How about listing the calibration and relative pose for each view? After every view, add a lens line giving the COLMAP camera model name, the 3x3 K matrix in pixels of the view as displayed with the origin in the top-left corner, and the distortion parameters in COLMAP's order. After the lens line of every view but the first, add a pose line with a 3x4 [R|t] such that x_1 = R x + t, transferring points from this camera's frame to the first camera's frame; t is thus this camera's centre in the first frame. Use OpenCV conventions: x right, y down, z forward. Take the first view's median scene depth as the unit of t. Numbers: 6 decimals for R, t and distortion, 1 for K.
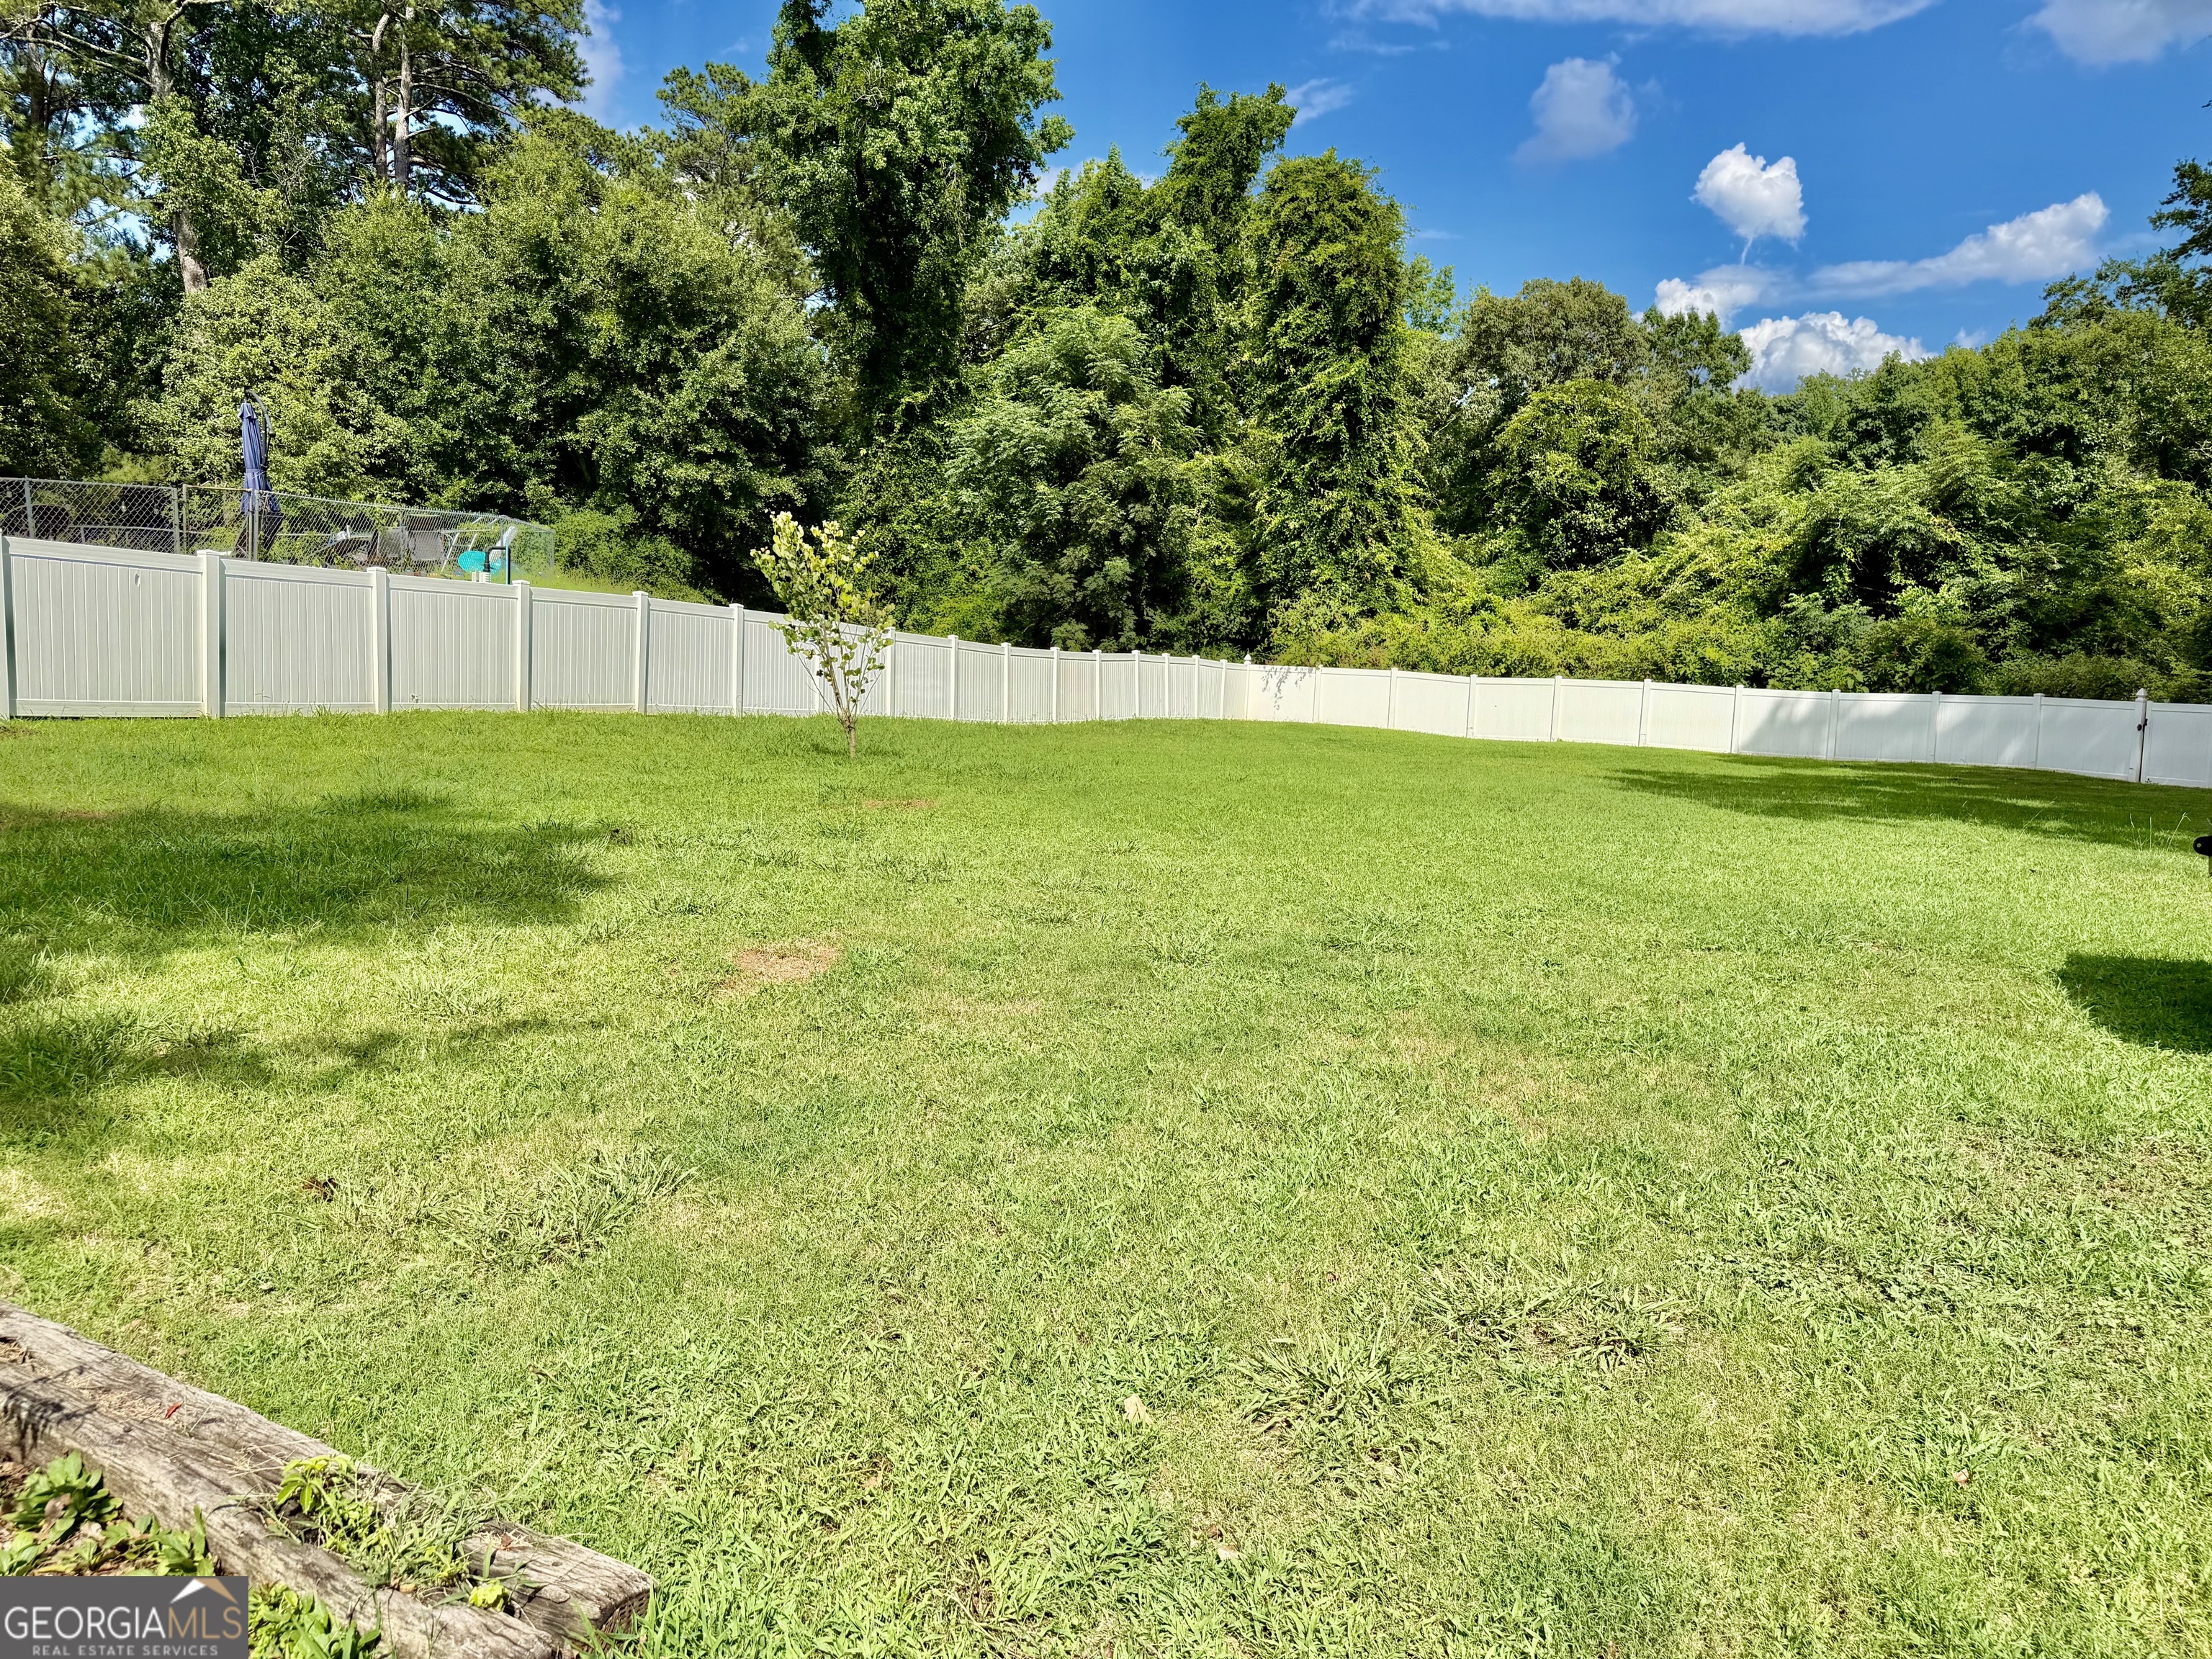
lens RADIAL K [[1572.6, 0, 1094.7], [0, 1572.6, 838.4], [0, 0, 1]] dist [0.088027, -0.102912]
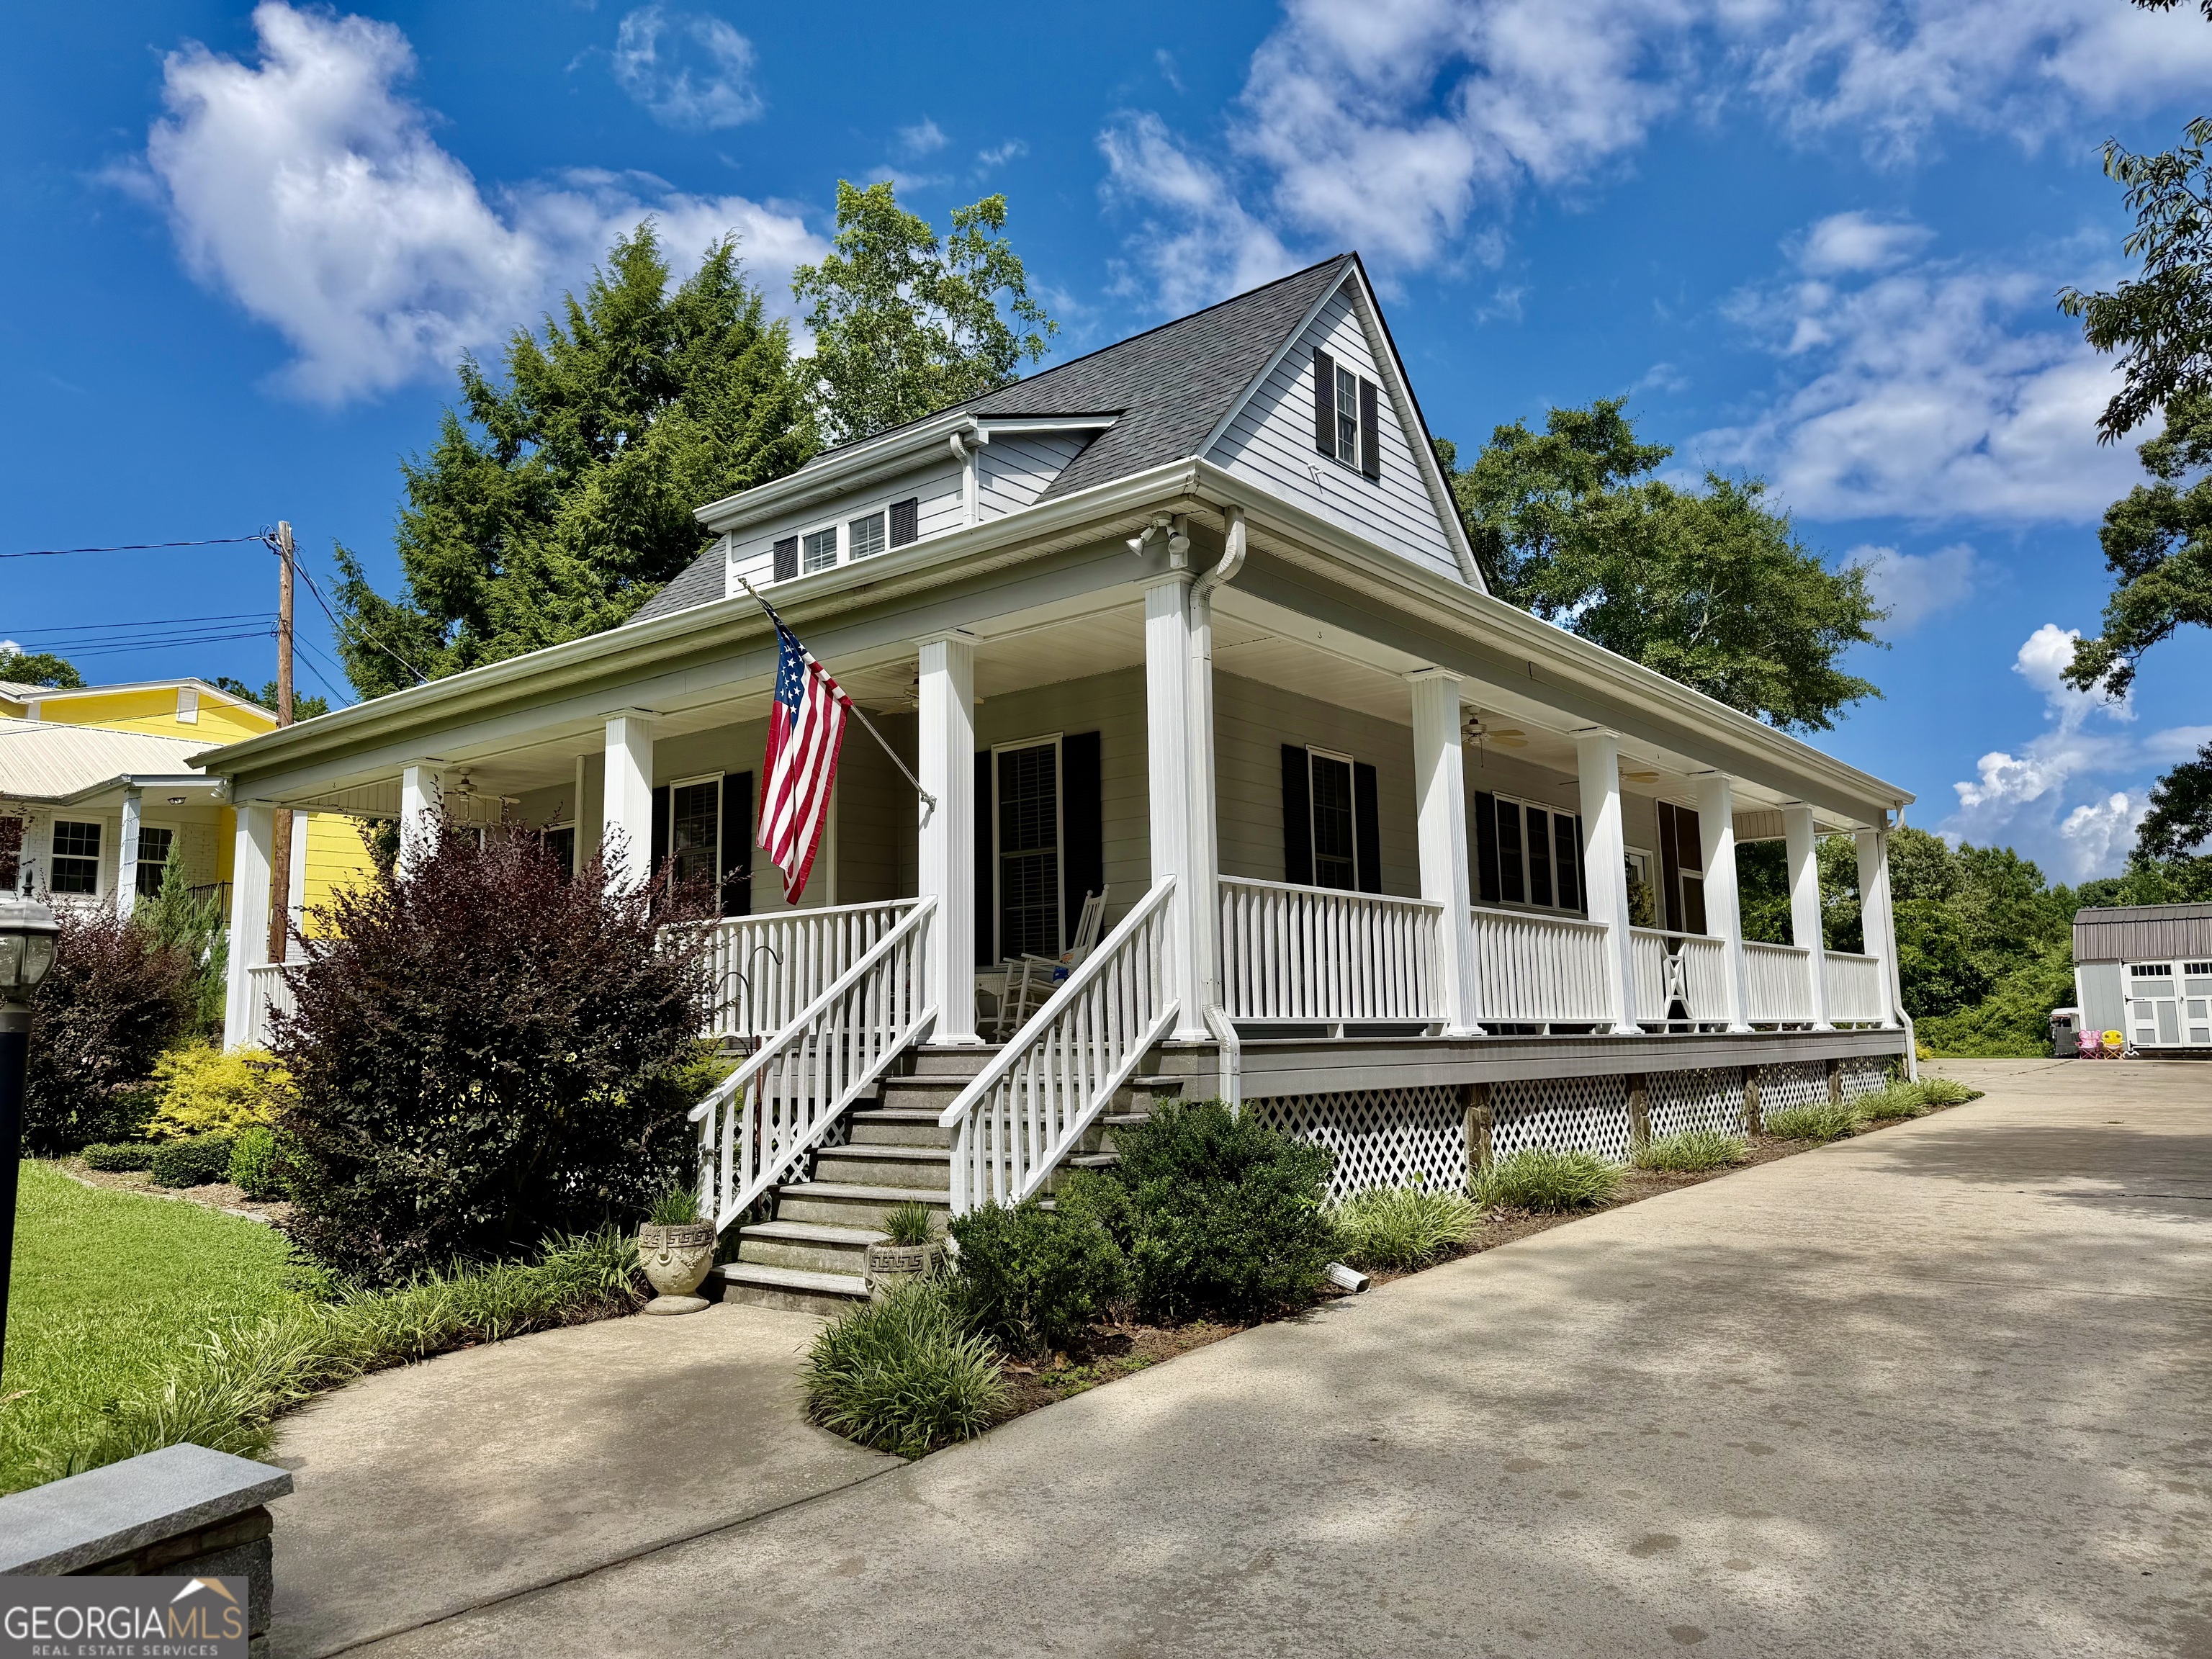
lens RADIAL K [[1572.6, 0, 1094.7], [0, 1572.6, 838.4], [0, 0, 1]] dist [0.088027, -0.102912]
pose [[0.982705, -0.016868, -0.184410, -0.209106], [-0.036647, 0.958433, -0.282953, 0.134505], [0.181518, 0.284817, 0.941239, -0.675040]]
